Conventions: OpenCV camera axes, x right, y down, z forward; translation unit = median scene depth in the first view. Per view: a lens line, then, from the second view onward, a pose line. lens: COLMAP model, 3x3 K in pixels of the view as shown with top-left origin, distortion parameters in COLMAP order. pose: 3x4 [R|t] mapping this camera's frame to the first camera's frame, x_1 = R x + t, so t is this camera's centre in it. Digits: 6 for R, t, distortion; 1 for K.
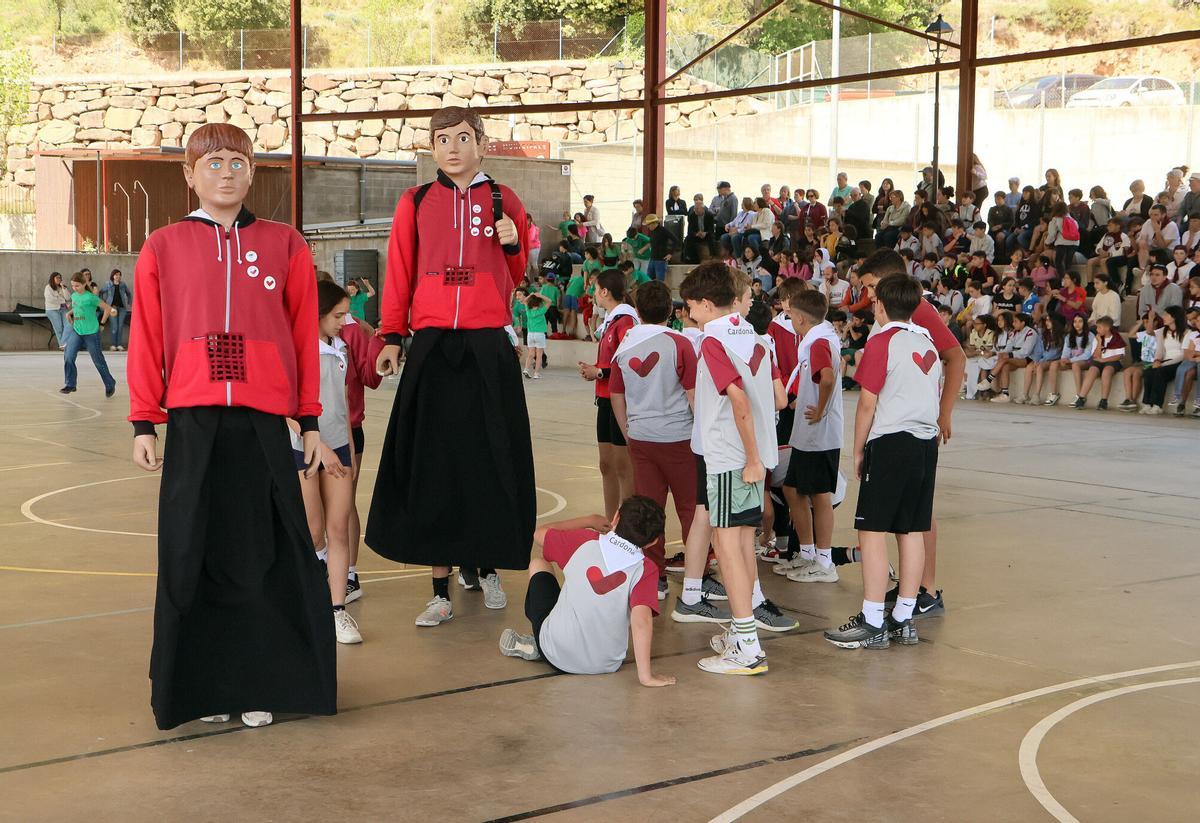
lens RADIAL K [[1775.4, 0, 532.6], [0, 1775.4, 385.8], [0, 0, 1]] dist [0.121355, 0.000000]
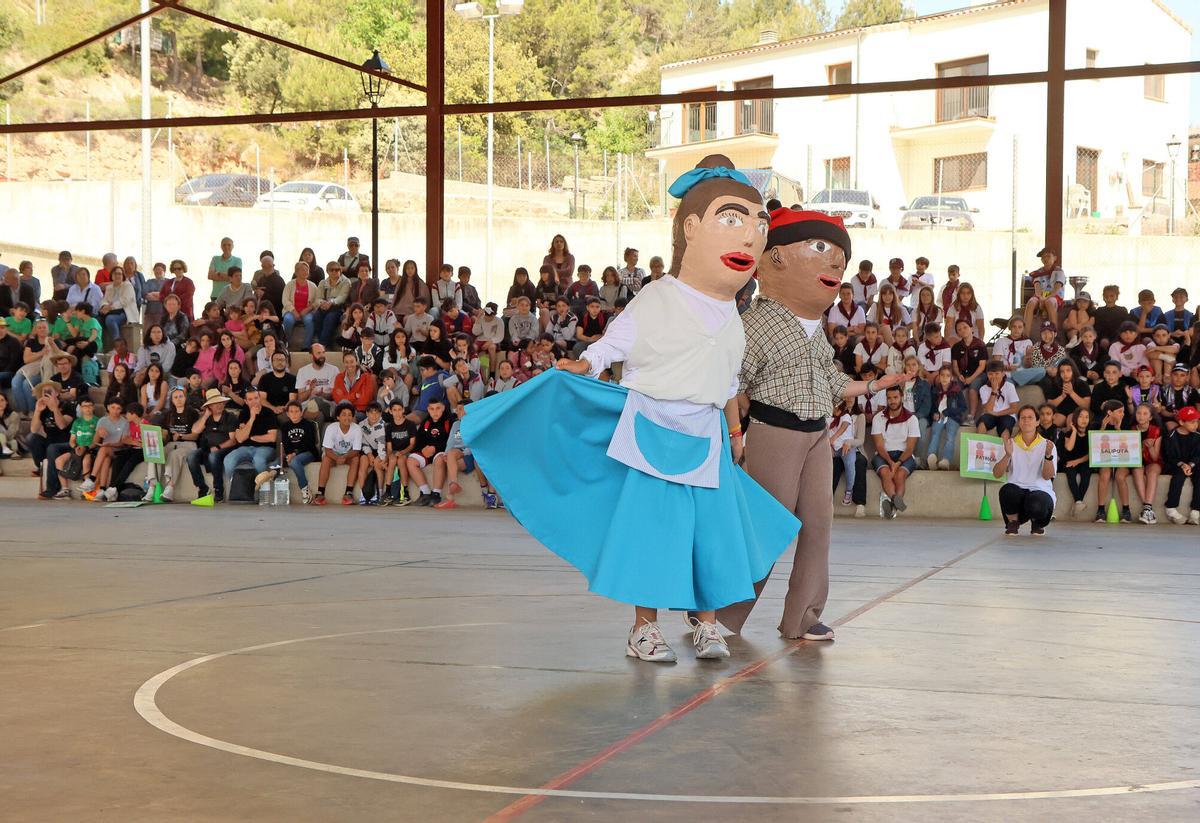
lens RADIAL K [[1822.3, 0, 593.9], [0, 1822.3, 399.8], [0, 0, 1]] dist [0.109107, 0.000000]
pose [[0.800726, 0.006273, 0.598998, -0.096063], [0.038296, 0.997364, -0.061638, 0.003847], [-0.597805, 0.072295, 0.798375, 0.136542]]
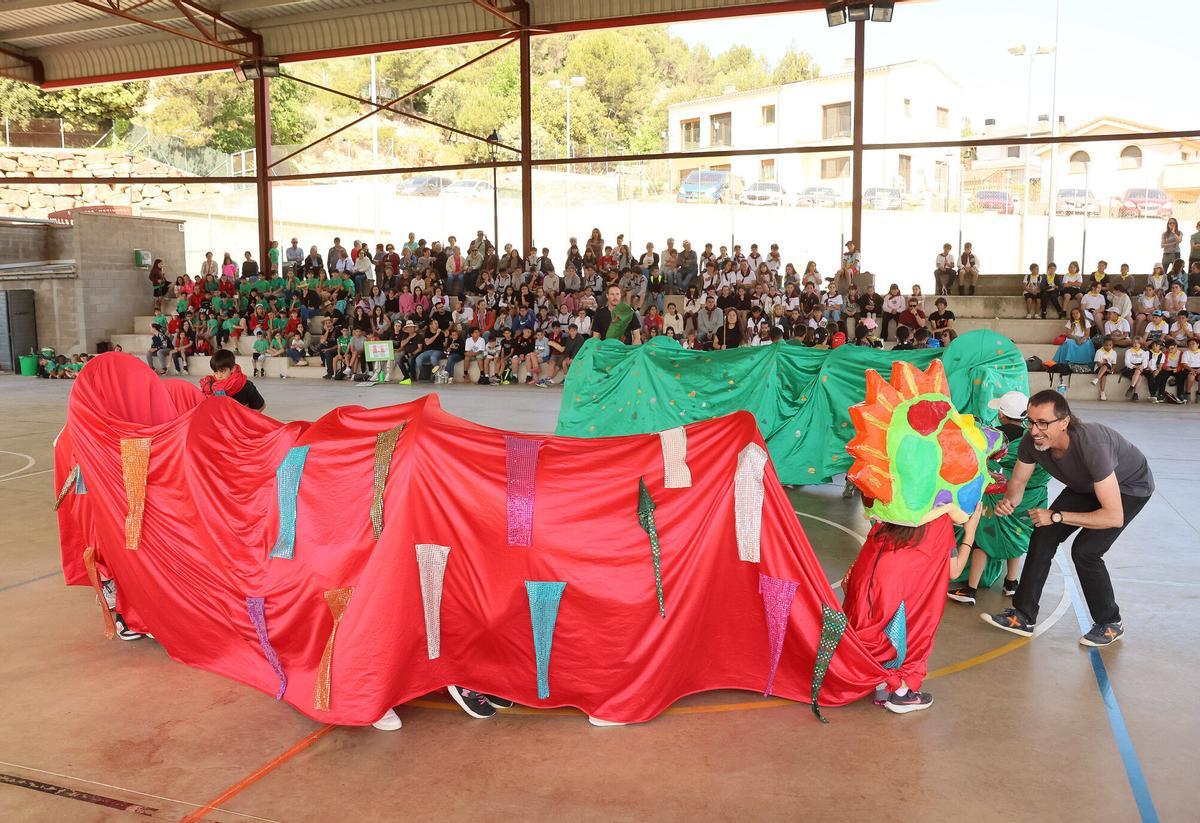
lens RADIAL K [[1033.9, 0, 622.5], [0, 1033.9, 428.3], [0, 0, 1]] dist [-0.092561, 0.076797]
pose [[0.813715, -0.085720, 0.574909, -0.099758], [0.047435, 0.995560, 0.081302, -0.010623], [-0.579325, -0.038886, 0.814168, 0.109337]]
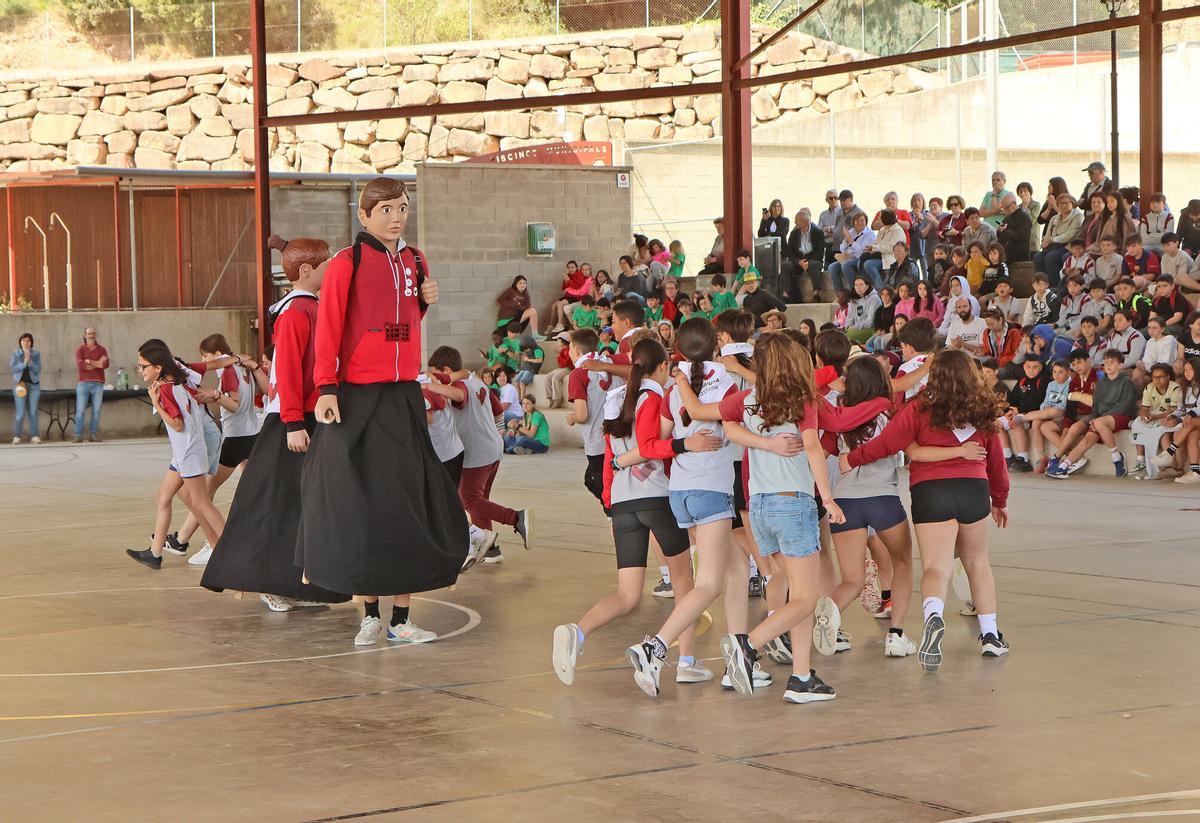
lens RADIAL K [[2508.5, 0, 500.7], [0, 2508.5, 364.2], [0, 0, 1]] dist [0.216040, 0.000000]
pose [[0.997299, -0.026828, -0.068368, 0.022543], [0.023581, 0.998576, -0.047861, 0.001532], [0.069554, 0.046120, 0.996512, -0.018178]]
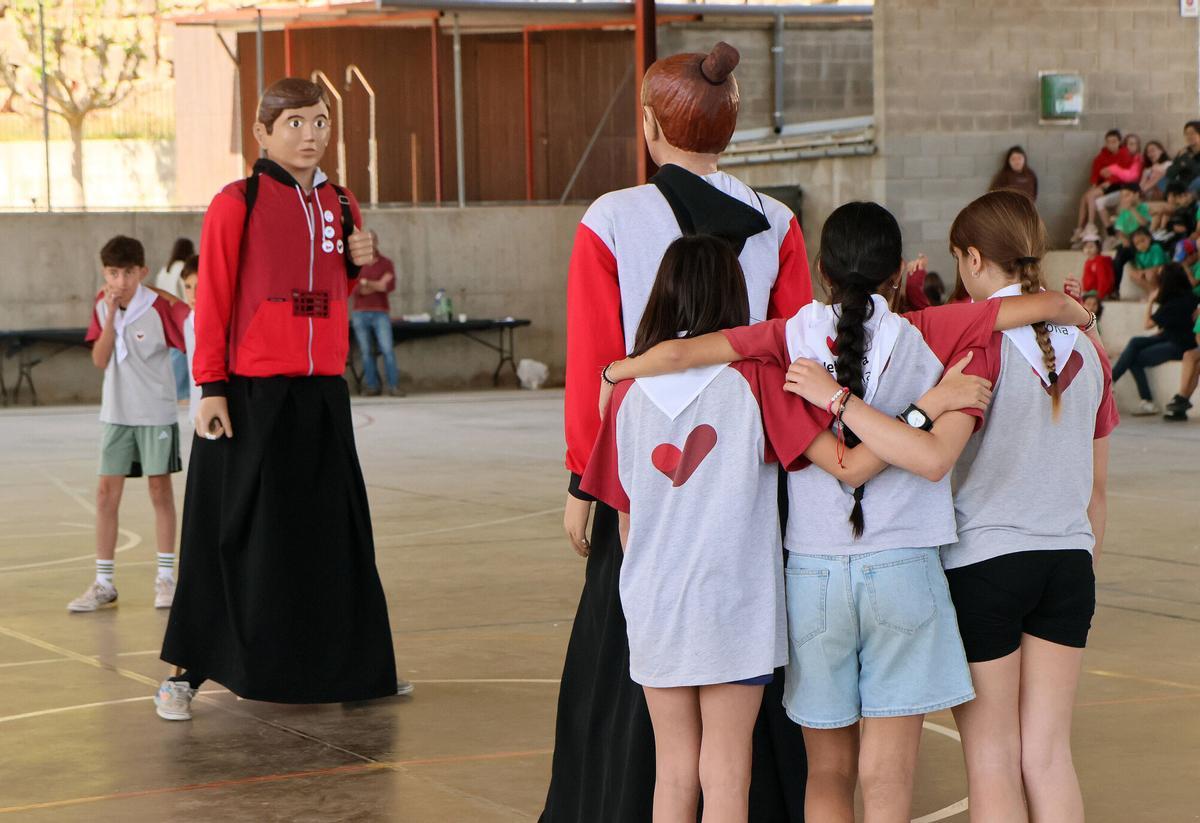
lens RADIAL K [[3300.4, 0, 617.2], [0, 3300.4, 374.9], [0, 0, 1]] dist [0.467648, 0.000000]
pose [[0.984236, -0.019599, -0.175772, 0.014715], [0.016185, 0.999652, -0.020837, -0.002865], [0.176119, 0.017663, 0.984210, 0.047159]]
